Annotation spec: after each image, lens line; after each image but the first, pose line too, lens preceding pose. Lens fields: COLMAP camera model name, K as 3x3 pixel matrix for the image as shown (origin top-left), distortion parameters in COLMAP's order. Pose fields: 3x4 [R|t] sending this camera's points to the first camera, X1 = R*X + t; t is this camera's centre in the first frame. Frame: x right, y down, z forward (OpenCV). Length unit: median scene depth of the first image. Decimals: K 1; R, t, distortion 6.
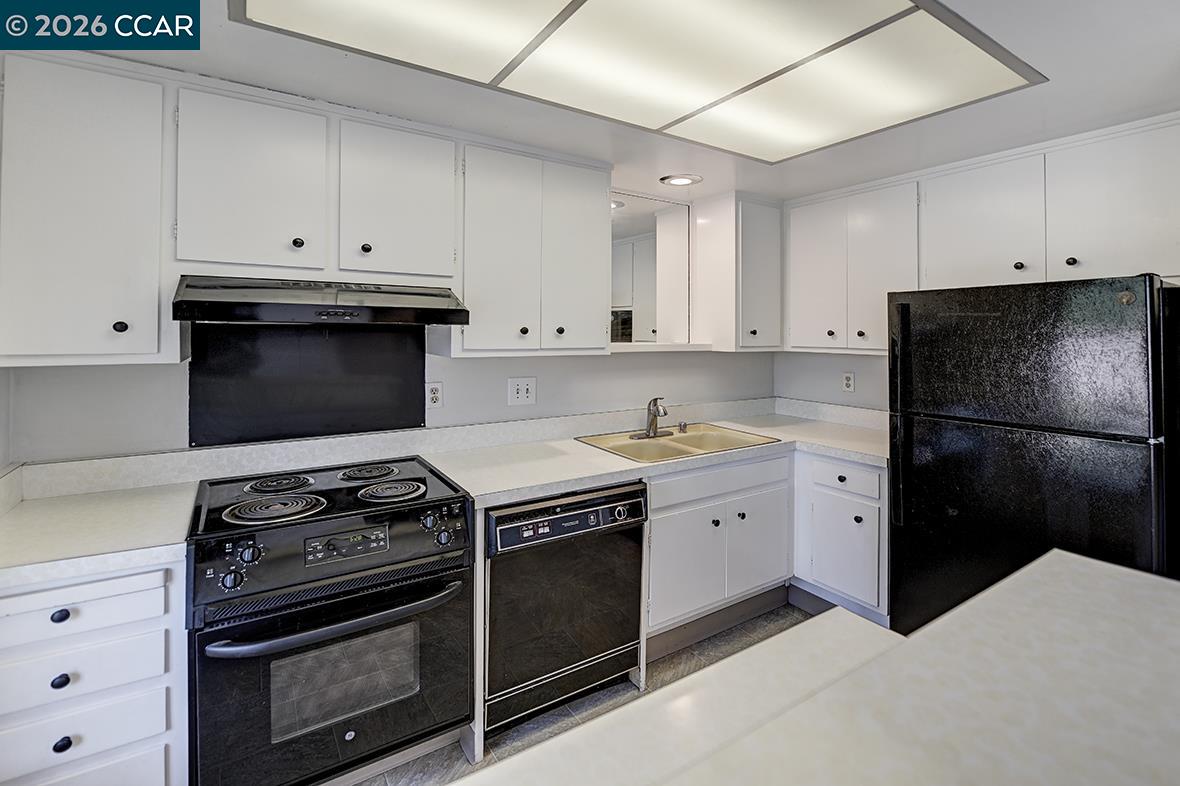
lens RADIAL K [[536.6, 0, 589.8], [0, 536.6, 330.2], [0, 0, 1]] dist [0.000169, -0.000059]
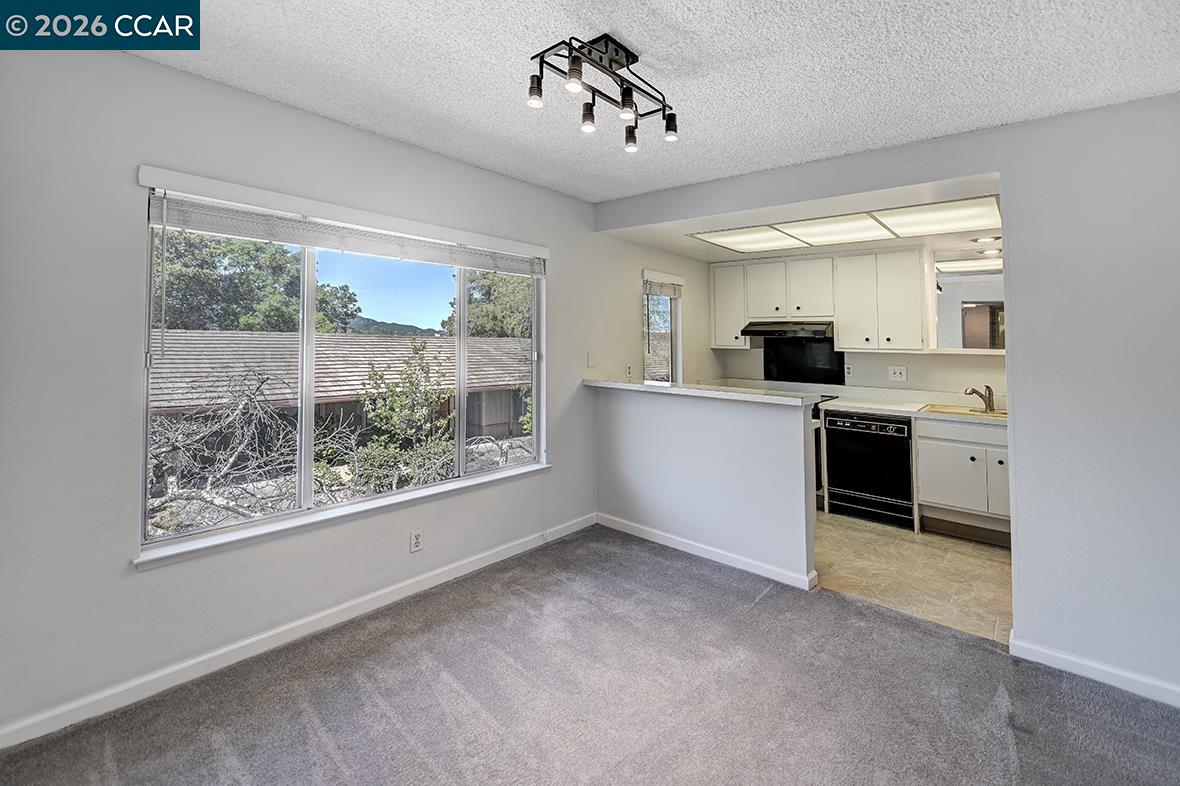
lens RADIAL K [[507.1, 0, 610.7], [0, 507.1, 320.6], [0, 0, 1]] dist [0.002354, 0.000143]
pose [[0.291431, -0.037523, -0.955856, 1.574179], [-0.015093, 0.998926, -0.043815, 0.030241], [0.956473, 0.027196, 0.290551, -0.563411]]
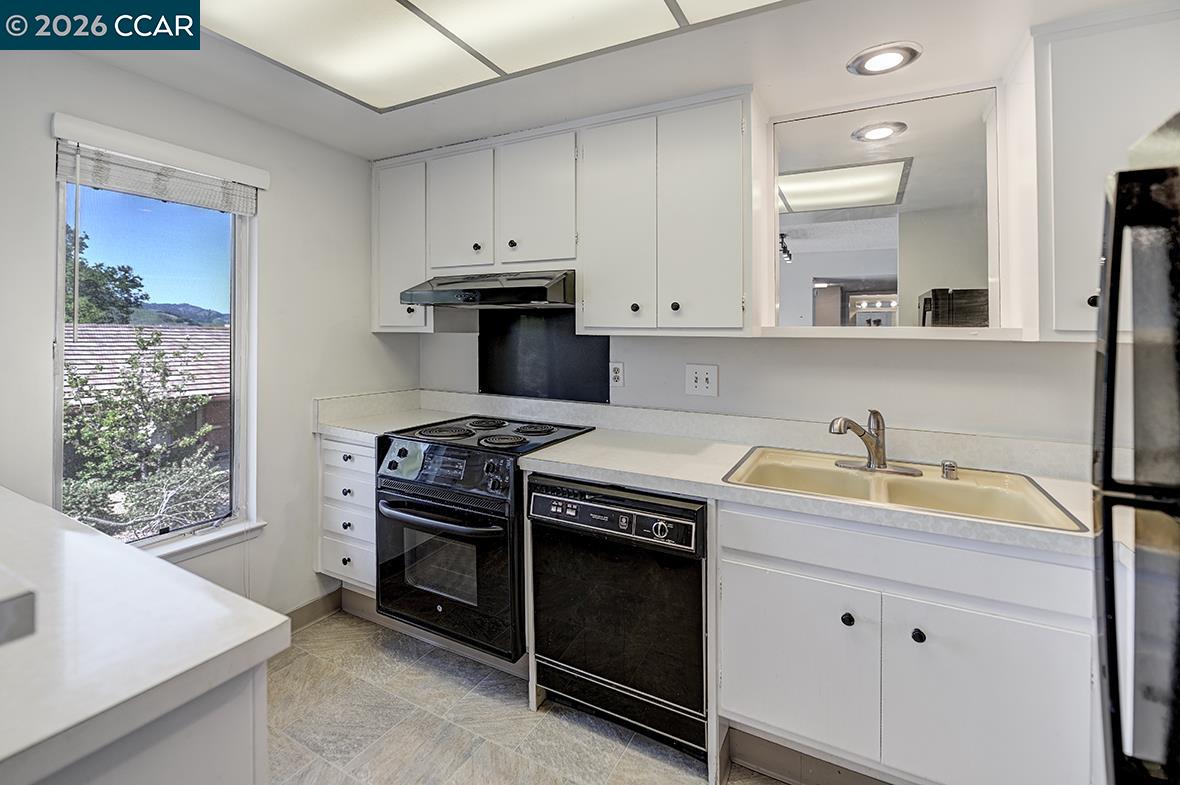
lens RADIAL K [[529.0, 0, 590.0], [0, 529.0, 337.3], [0, 0, 1]] dist [-0.001350, -0.000052]
pose [[0.487301, 0.004767, -0.873221, 0.682669], [-0.011851, 0.999929, -0.001155, 0.057963], [0.873154, 0.010912, 0.487323, 0.520771]]
